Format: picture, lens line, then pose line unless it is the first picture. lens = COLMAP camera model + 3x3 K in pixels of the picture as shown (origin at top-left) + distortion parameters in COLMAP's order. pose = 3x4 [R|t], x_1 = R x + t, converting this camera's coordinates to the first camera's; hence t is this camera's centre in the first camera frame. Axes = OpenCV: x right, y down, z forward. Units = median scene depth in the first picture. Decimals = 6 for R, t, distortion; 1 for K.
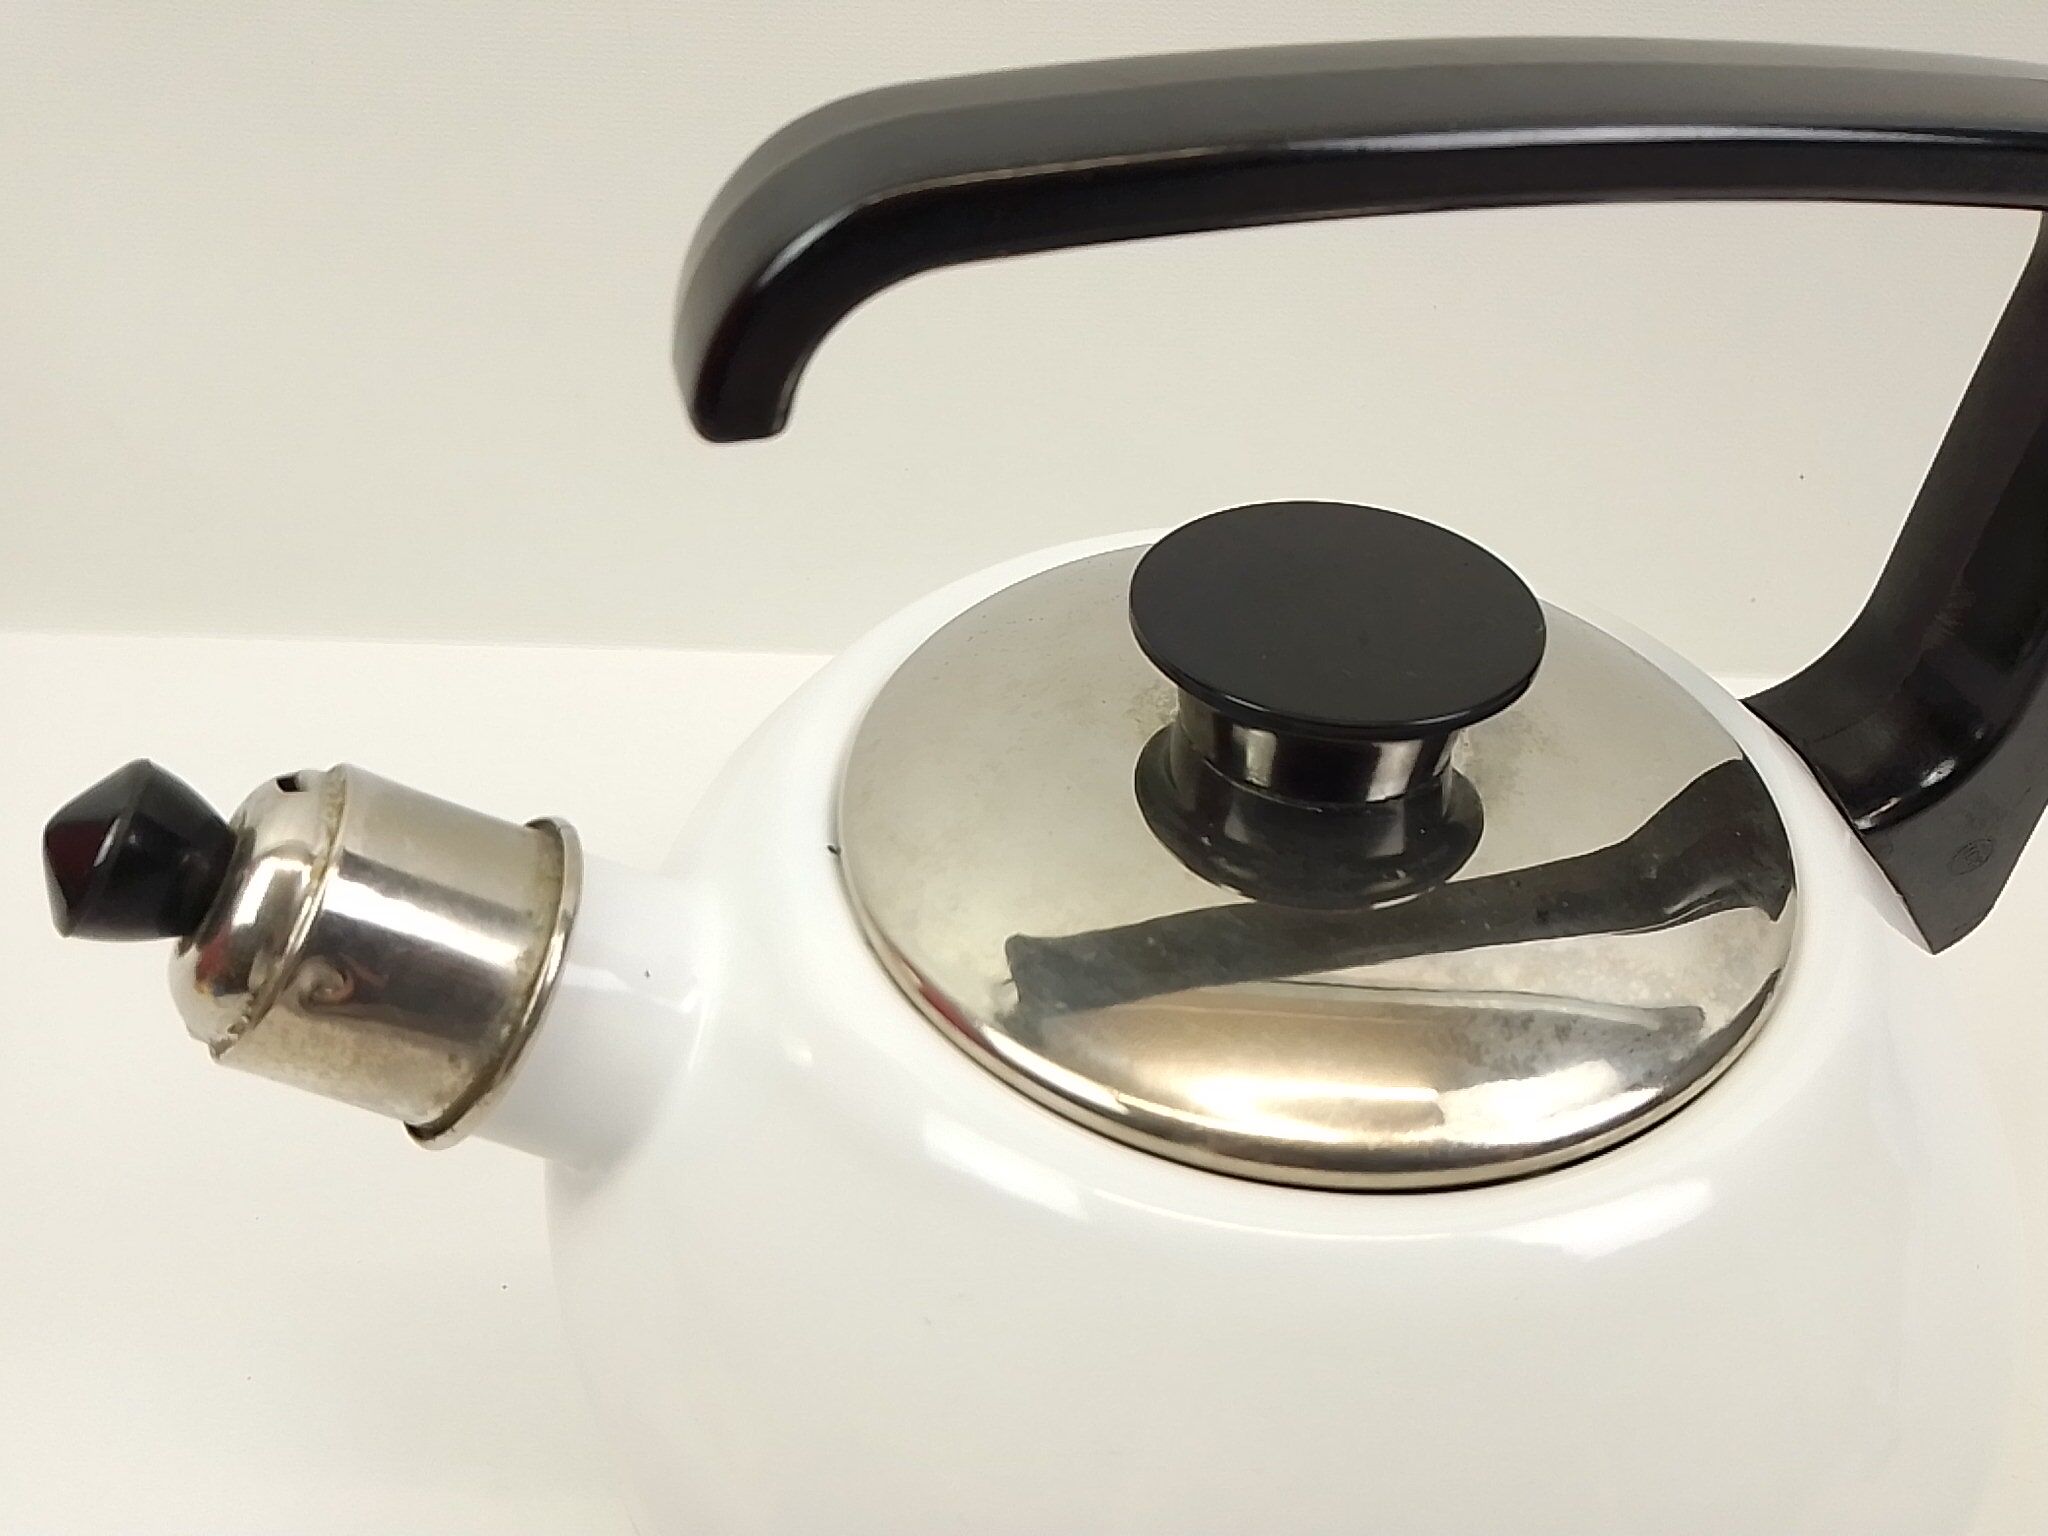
lens RADIAL K [[1579.9, 0, 1067.2], [0, 1579.9, 768.3], [0, 0, 1]] dist [0.076957, 0.003649]
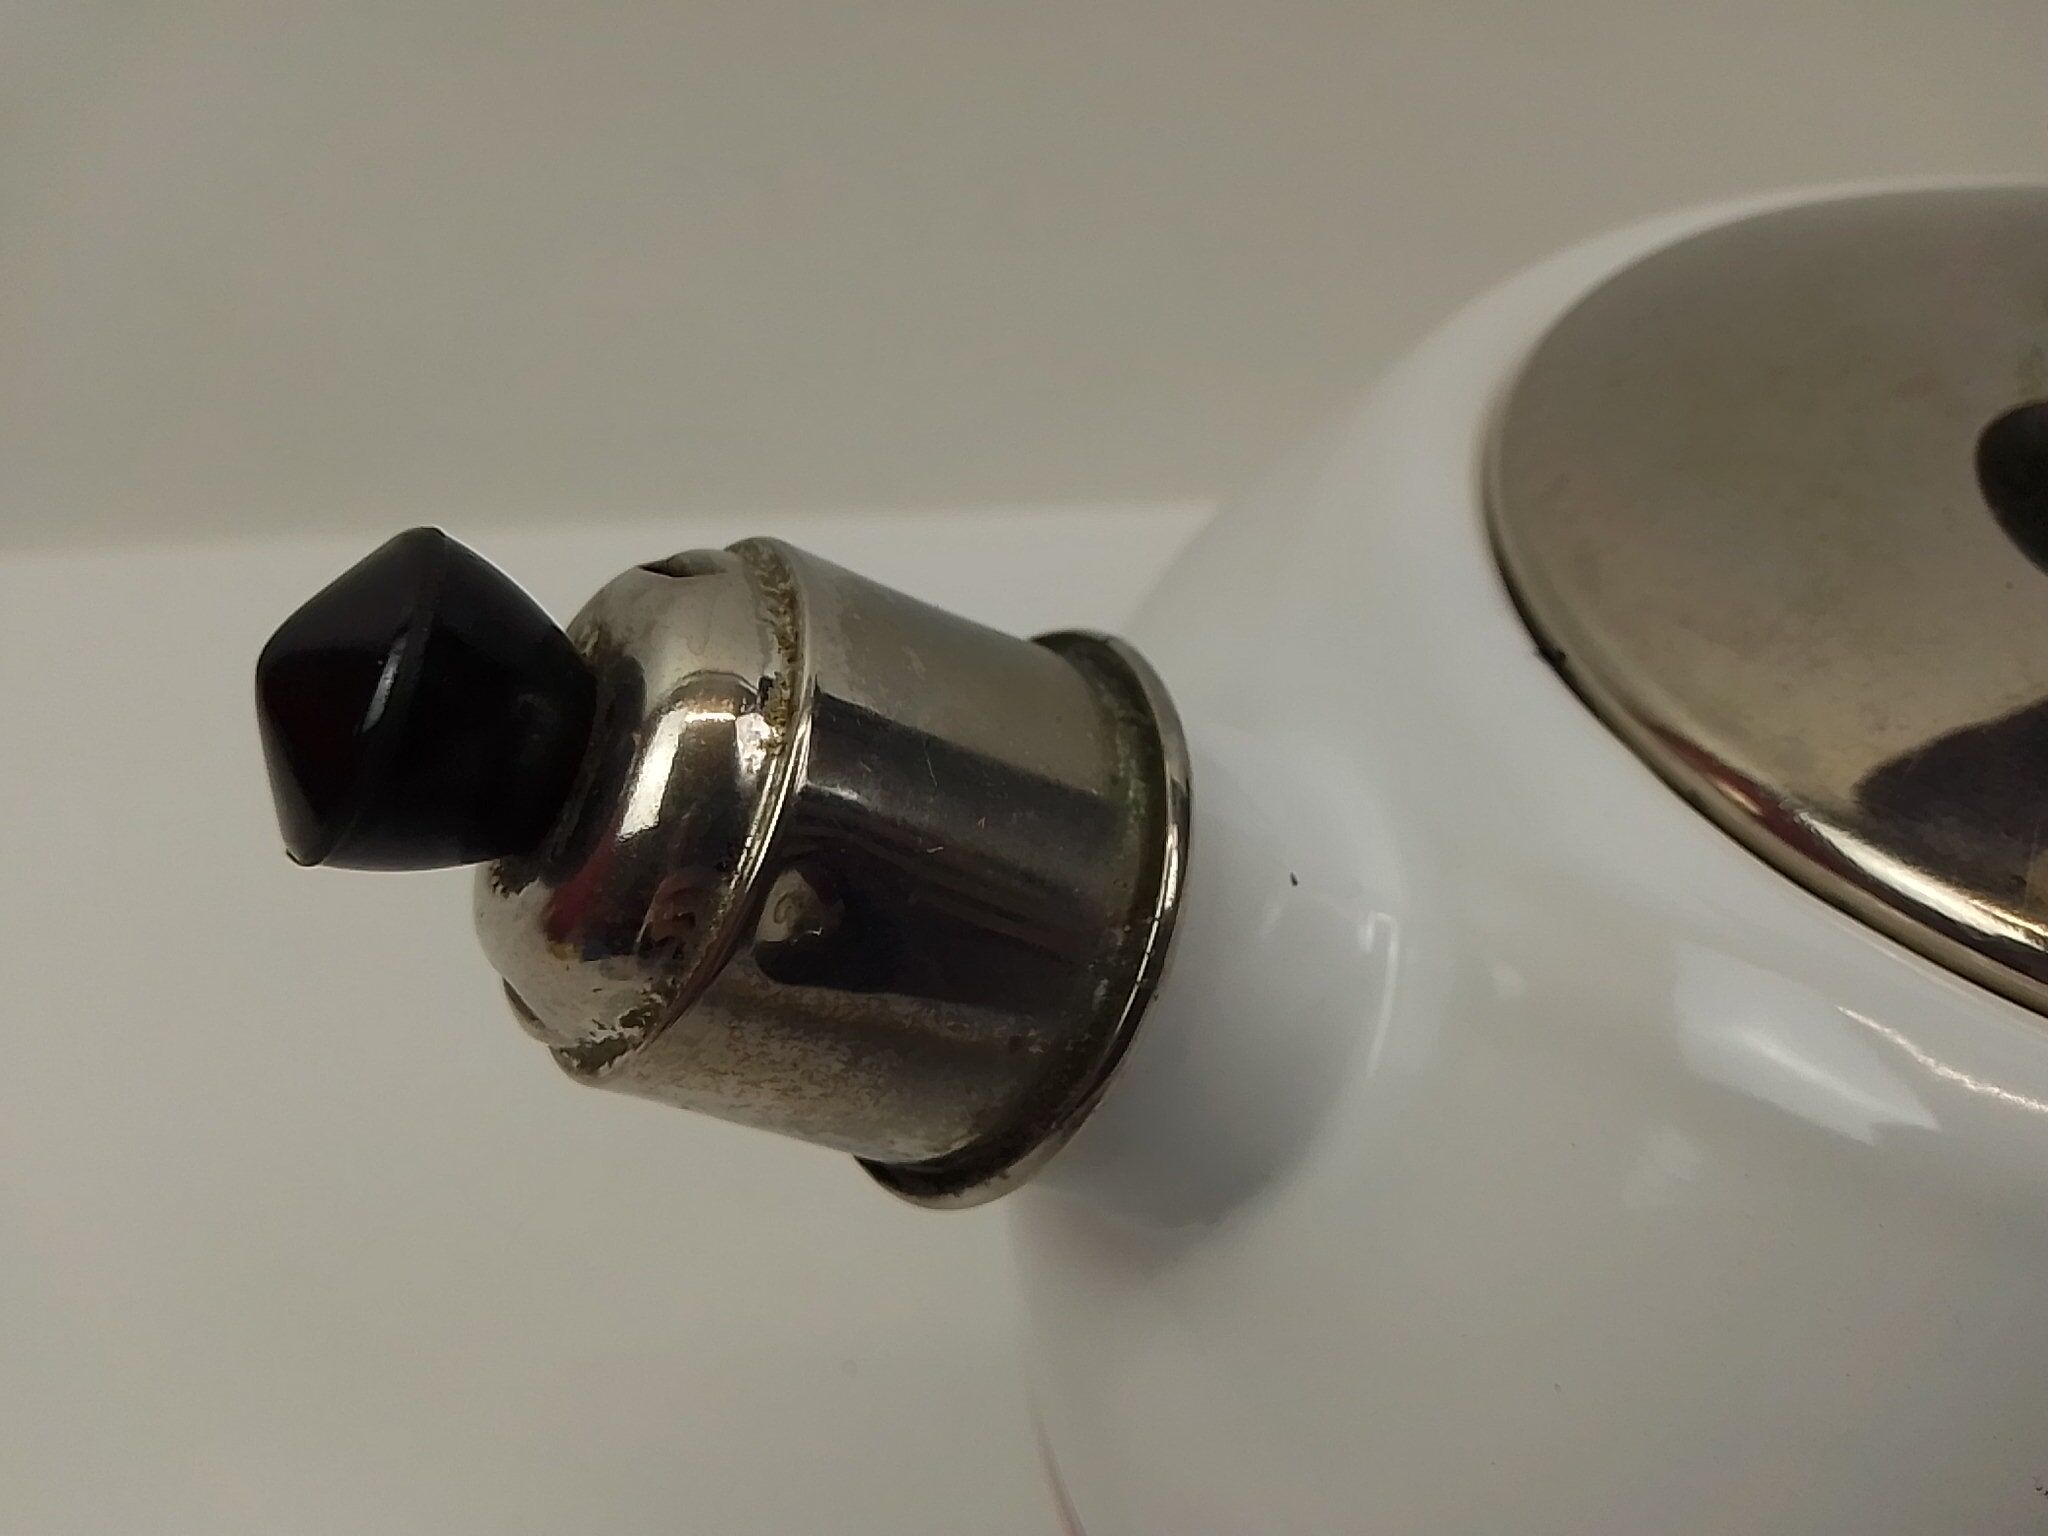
lens RADIAL K [[1579.9, 0, 1067.2], [0, 1579.9, 768.3], [0, 0, 1]] dist [0.076957, 0.003649]
pose [[0.997030, -0.074344, 0.020119, -0.371639], [0.074115, 0.997178, 0.011943, 0.081434], [-0.020950, -0.010416, 0.999726, 0.461482]]
